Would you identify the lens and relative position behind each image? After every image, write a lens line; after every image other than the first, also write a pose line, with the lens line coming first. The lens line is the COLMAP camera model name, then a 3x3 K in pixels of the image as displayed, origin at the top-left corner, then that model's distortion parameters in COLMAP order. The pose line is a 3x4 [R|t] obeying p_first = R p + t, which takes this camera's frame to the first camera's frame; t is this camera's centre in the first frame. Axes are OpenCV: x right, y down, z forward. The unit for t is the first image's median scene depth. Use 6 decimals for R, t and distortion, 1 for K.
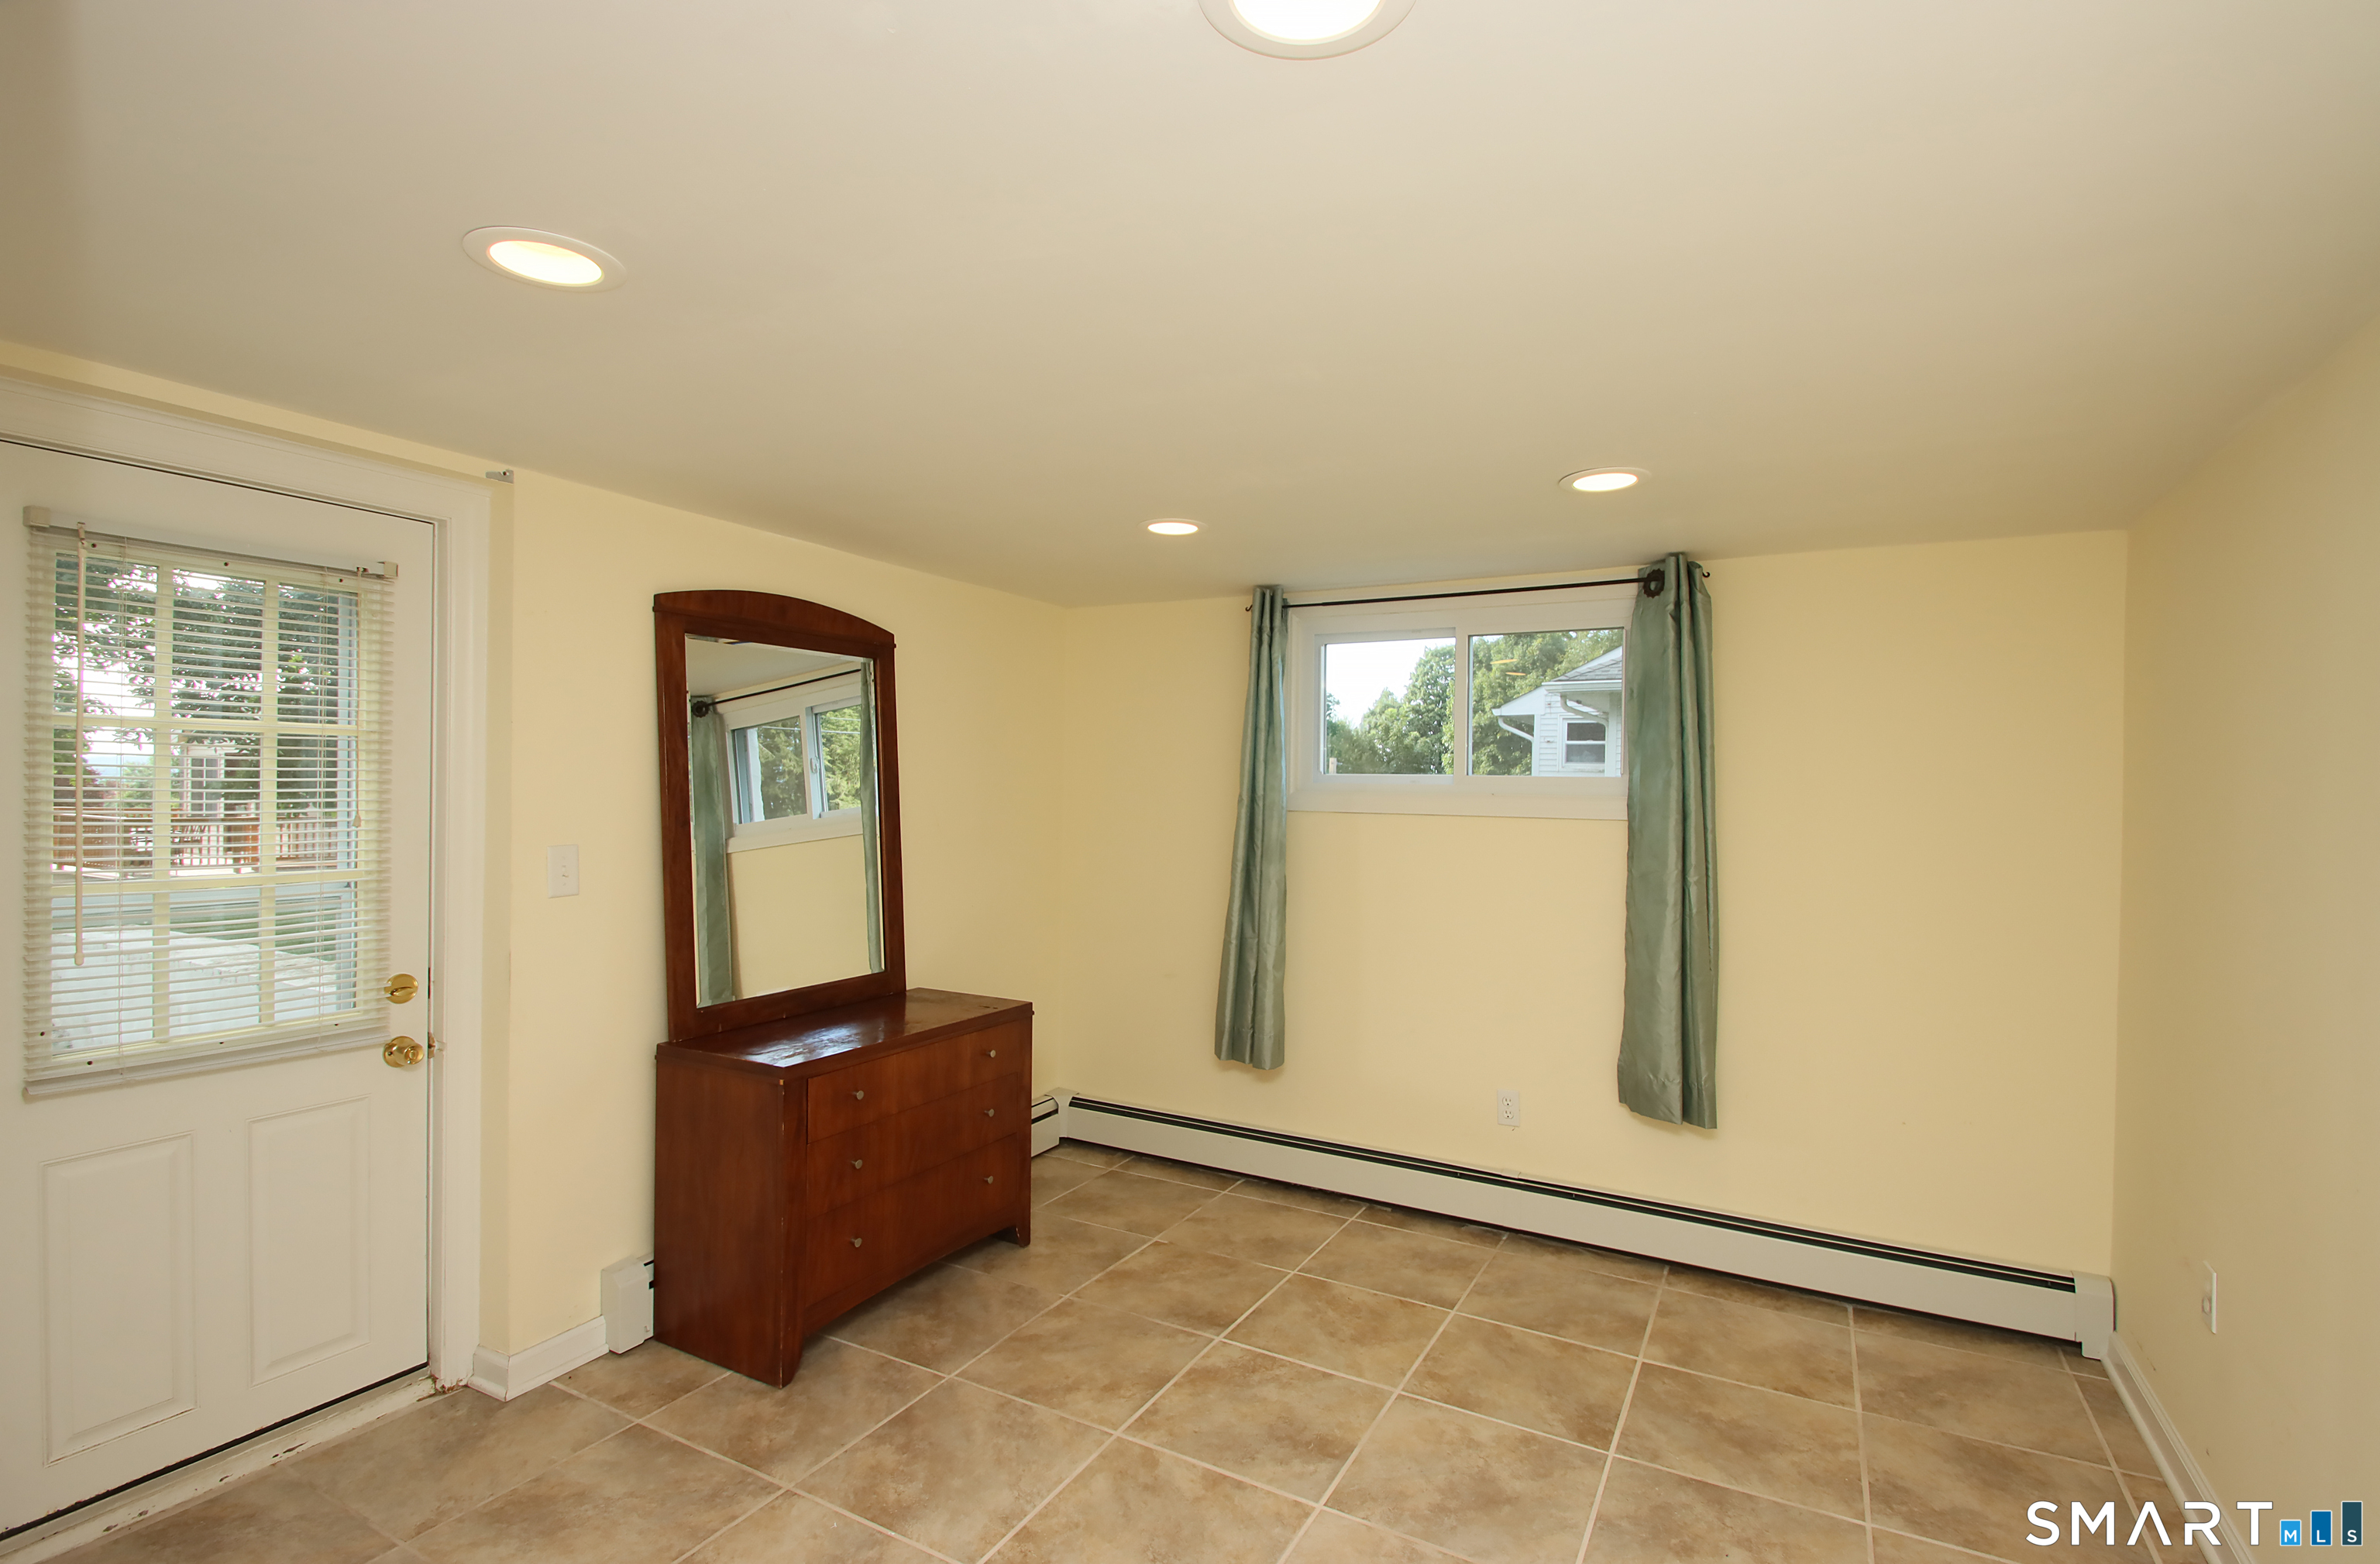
lens RADIAL K [[1108.4, 0, 1202.0], [0, 1108.4, 786.5], [0, 0, 1]] dist [0.003679, -0.012542]
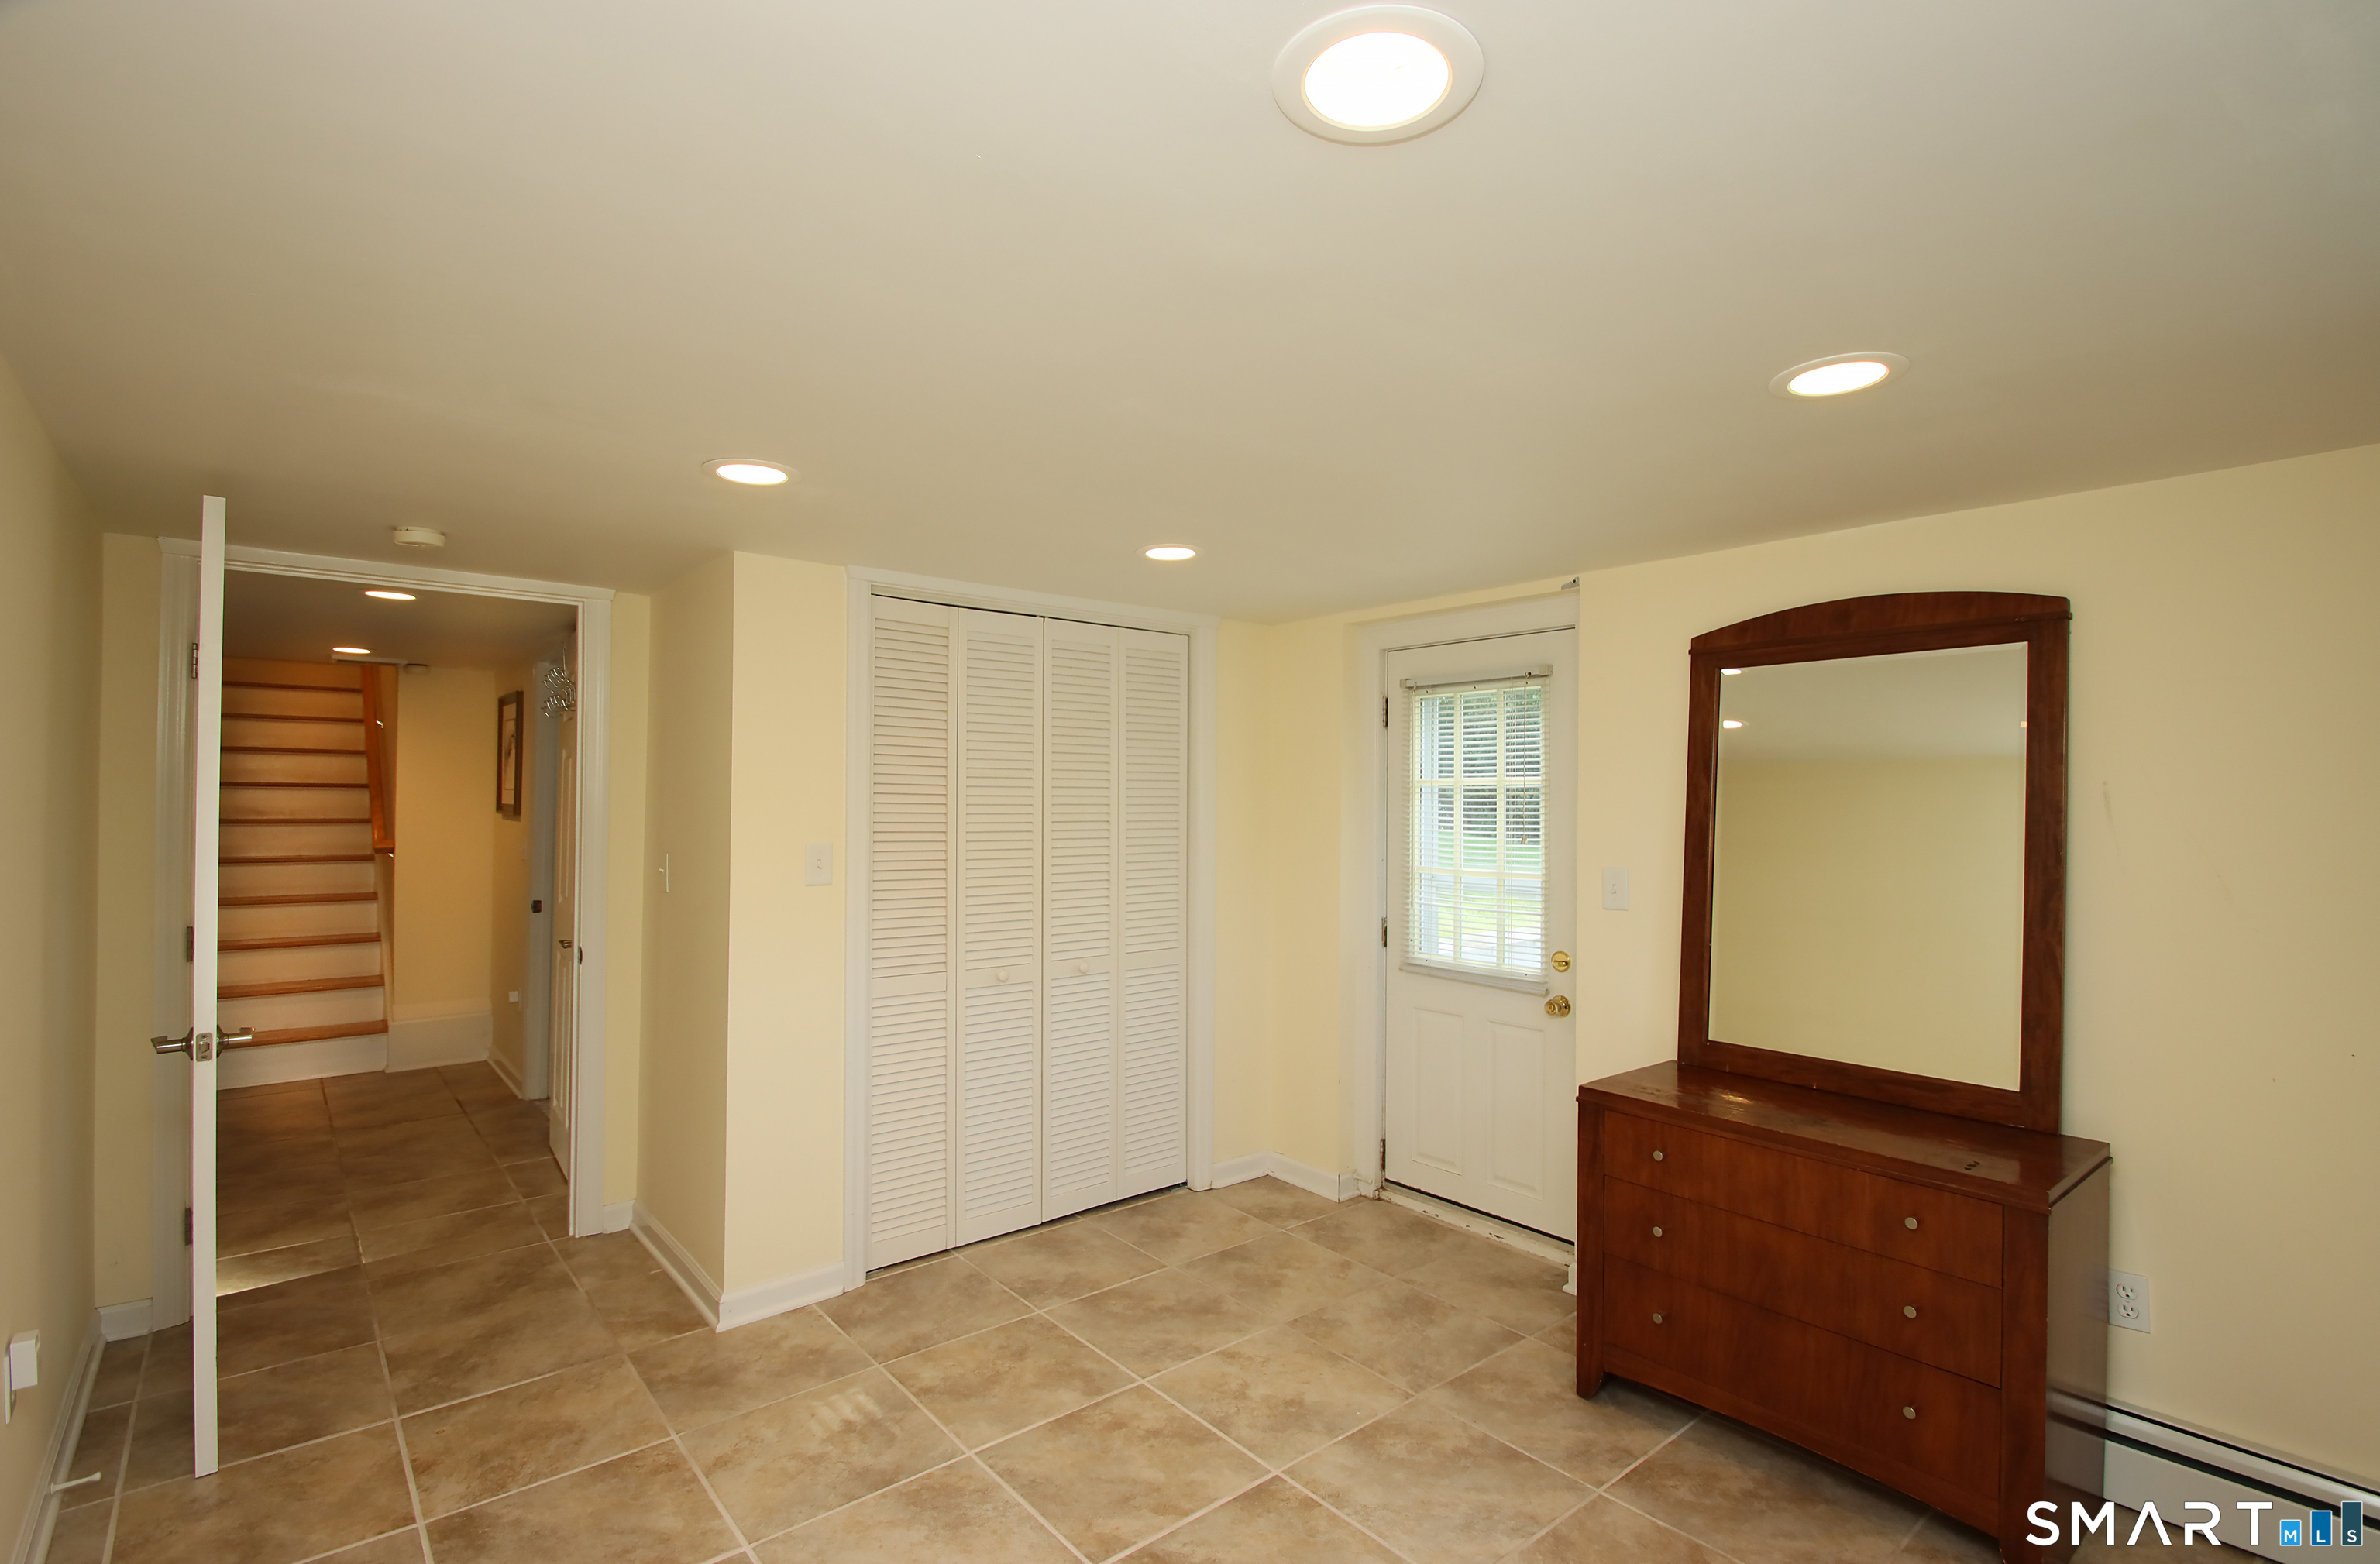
lens RADIAL K [[1108.4, 0, 1195.6], [0, 1108.4, 778.2], [0, 0, 1]] dist [0.003679, -0.012542]
pose [[-0.372233, -0.034685, -0.927491, 0.771634], [-0.014746, 0.999396, -0.031456, 0.000461], [0.928022, 0.001968, -0.372519, 1.096030]]
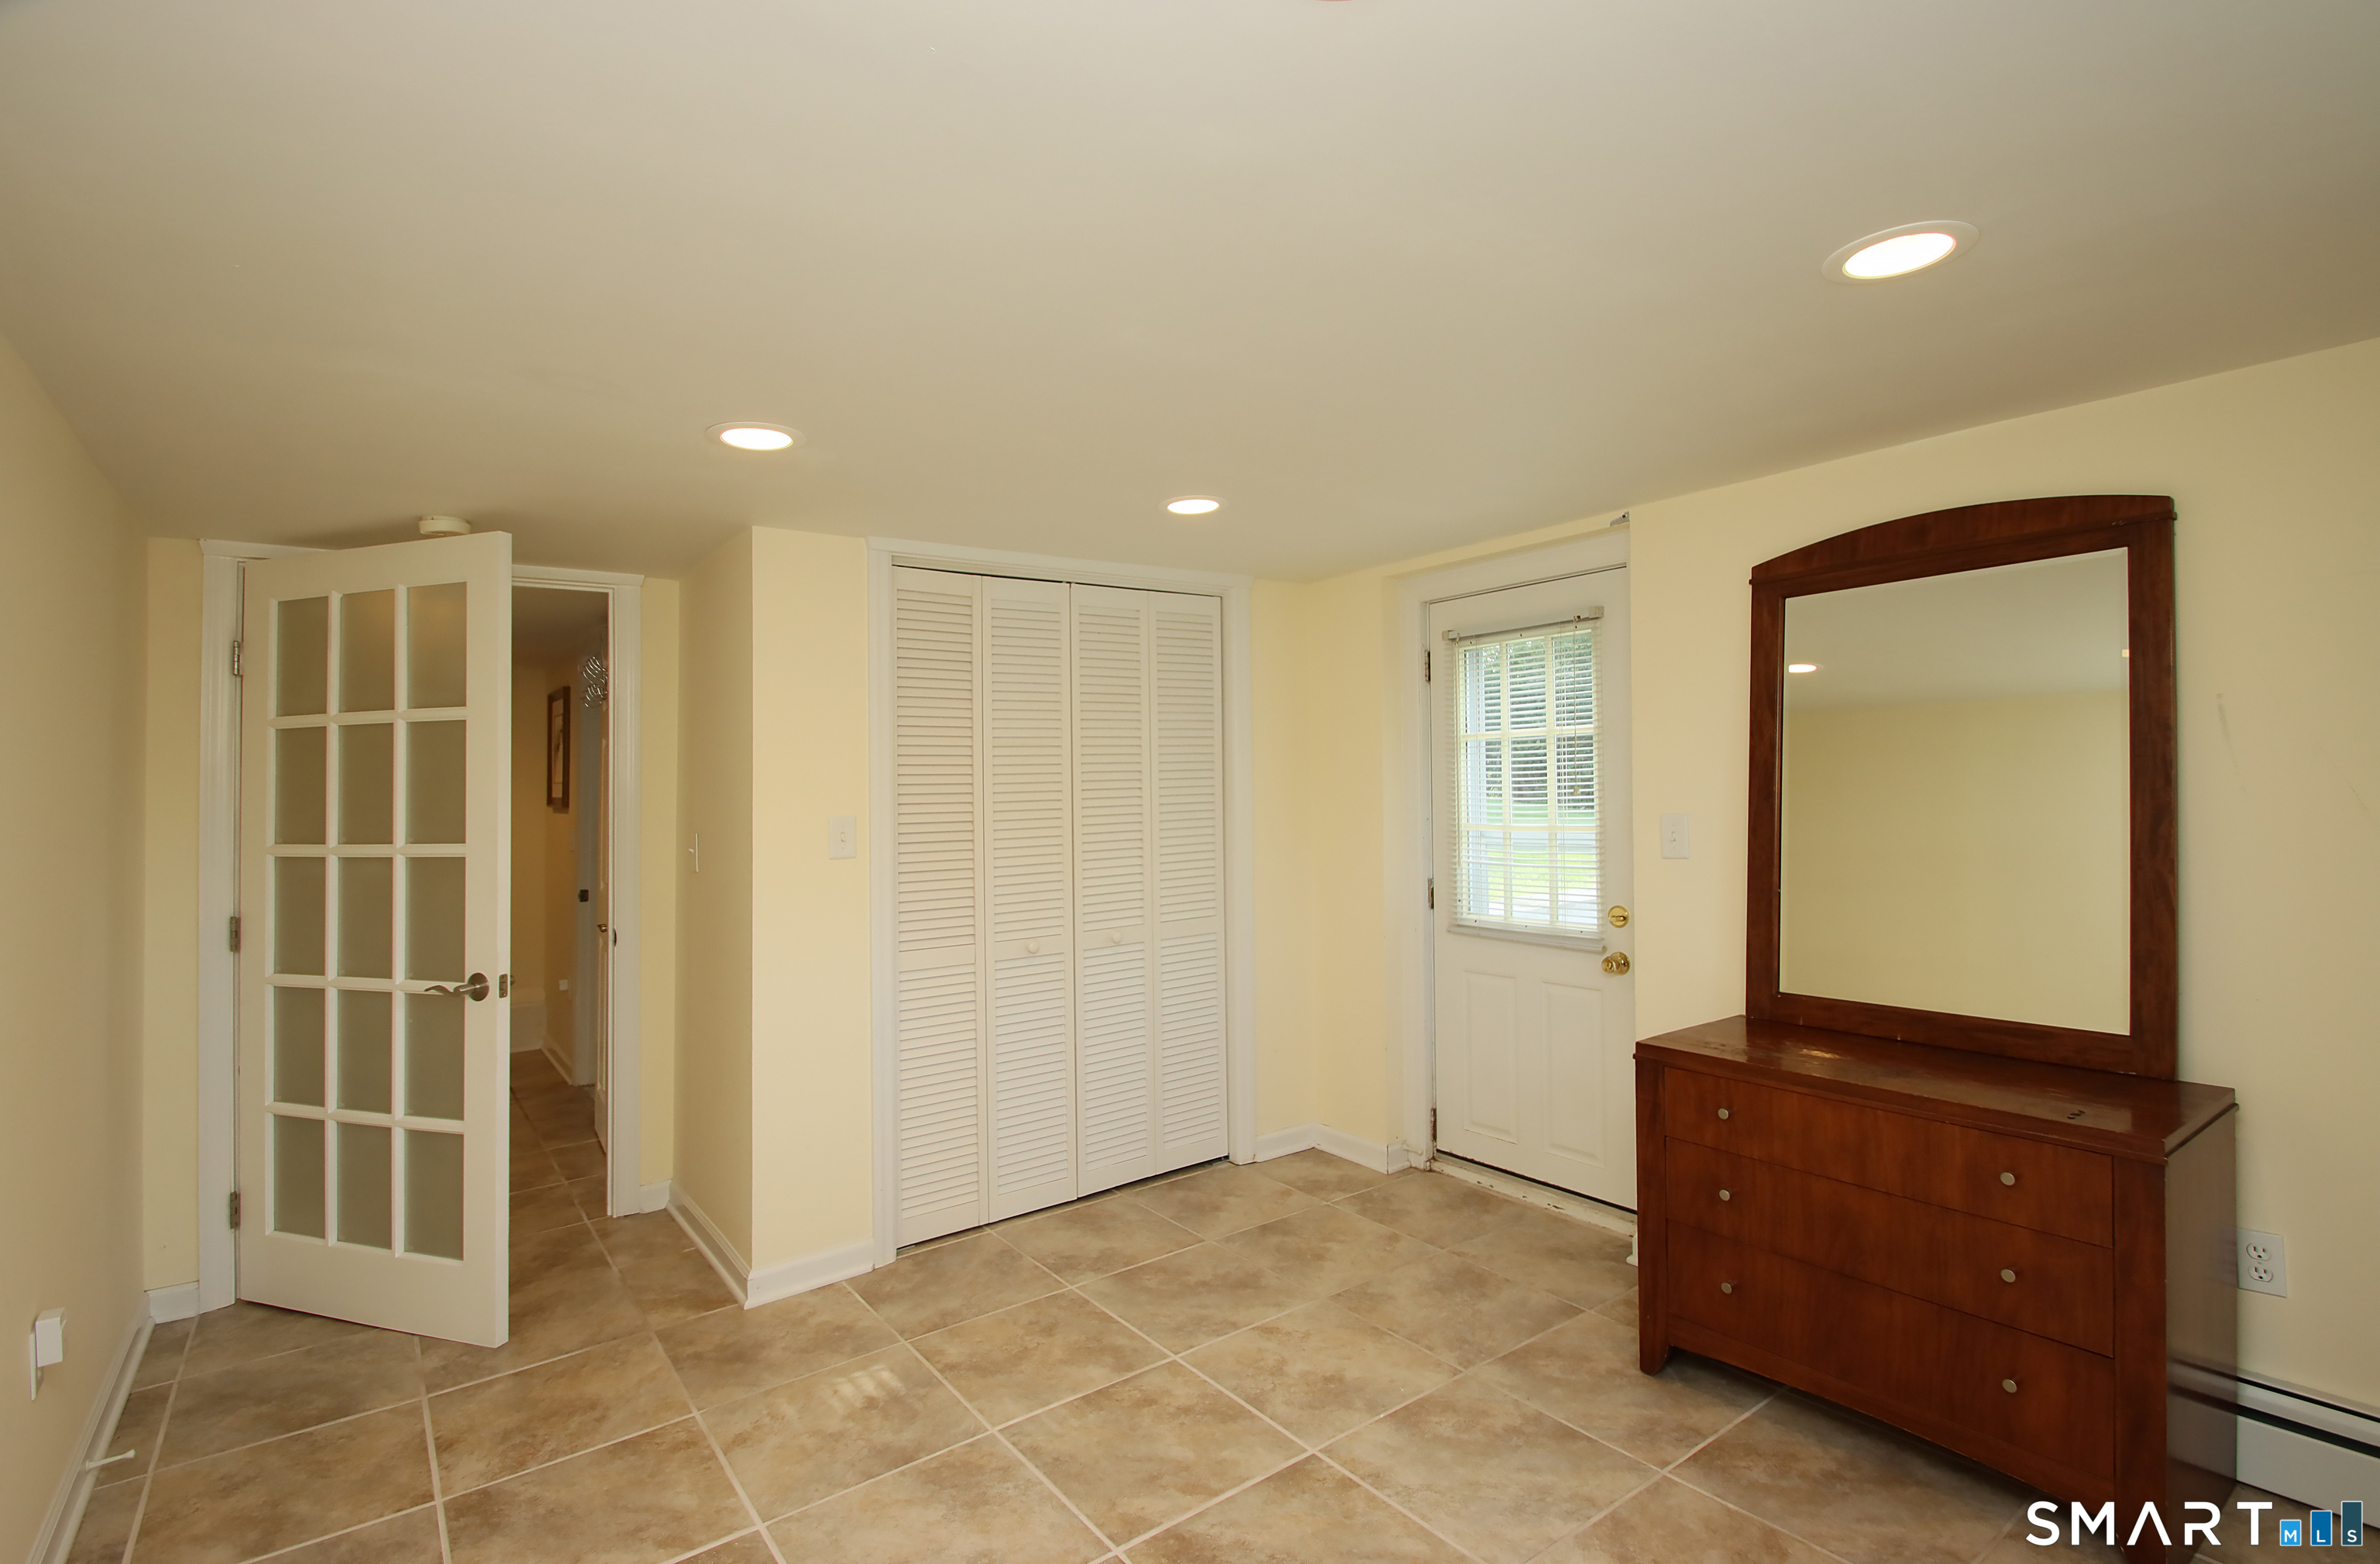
lens RADIAL K [[1108.4, 0, 1197.2], [0, 1108.4, 785.8], [0, 0, 1]] dist [0.003679, -0.012542]
pose [[-0.428503, -0.010232, -0.903482, 0.696865], [0.017717, 0.999648, -0.019724, 0.043993], [0.903367, -0.024459, -0.428171, 1.119580]]
